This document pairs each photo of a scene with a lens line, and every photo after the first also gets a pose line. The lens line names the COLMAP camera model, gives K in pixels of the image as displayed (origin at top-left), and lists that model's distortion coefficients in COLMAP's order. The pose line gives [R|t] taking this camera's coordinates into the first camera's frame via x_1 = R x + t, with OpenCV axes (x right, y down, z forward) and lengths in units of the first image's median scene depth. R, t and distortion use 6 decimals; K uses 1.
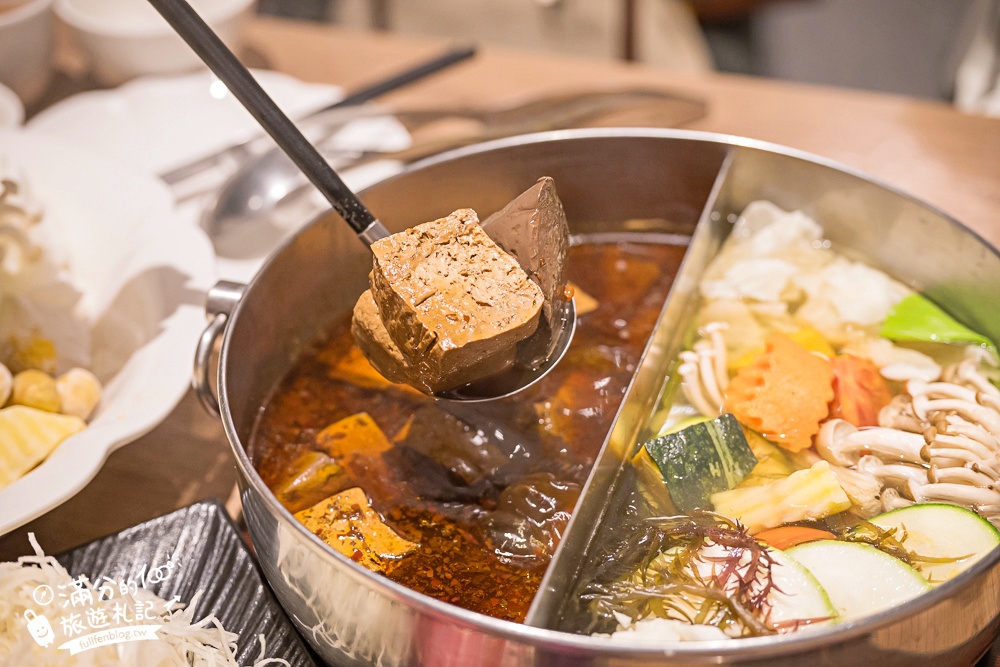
lens RADIAL K [[1846.9, 0, 499.0], [0, 1846.9, 332.5], [0, 0, 1]] dist [-0.054012, 0.000000]
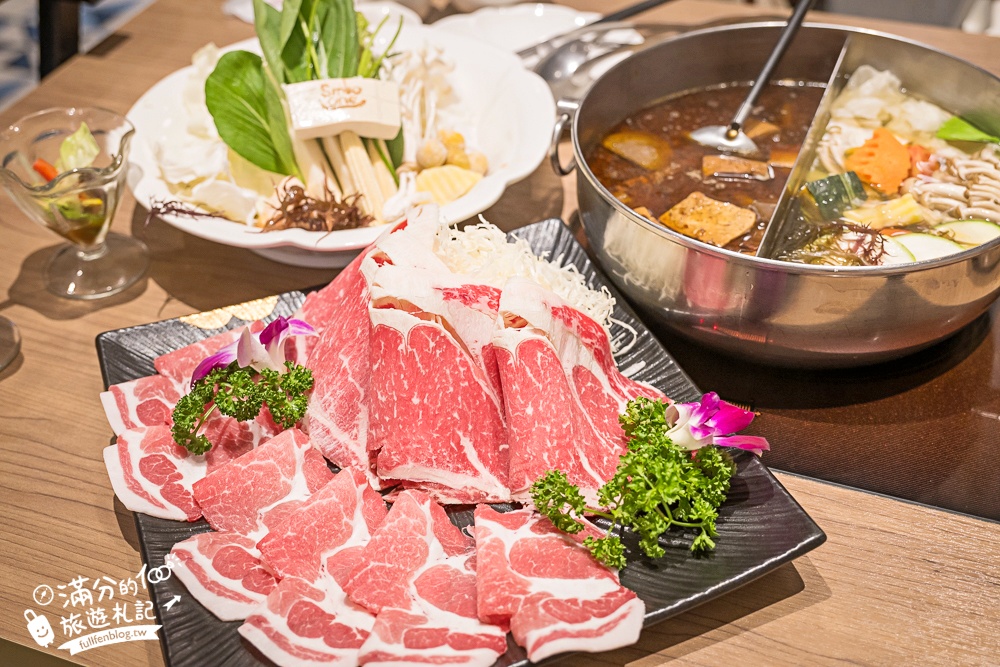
lens RADIAL K [[1203.2, 0, 501.2], [0, 1203.2, 335.1], [0, 0, 1]] dist [-0.011961, 0.000000]
pose [[0.996211, 0.033121, -0.080411, -0.115876], [-0.027360, 0.997050, 0.071717, 0.127544], [0.082549, -0.069245, 0.994178, -0.197817]]
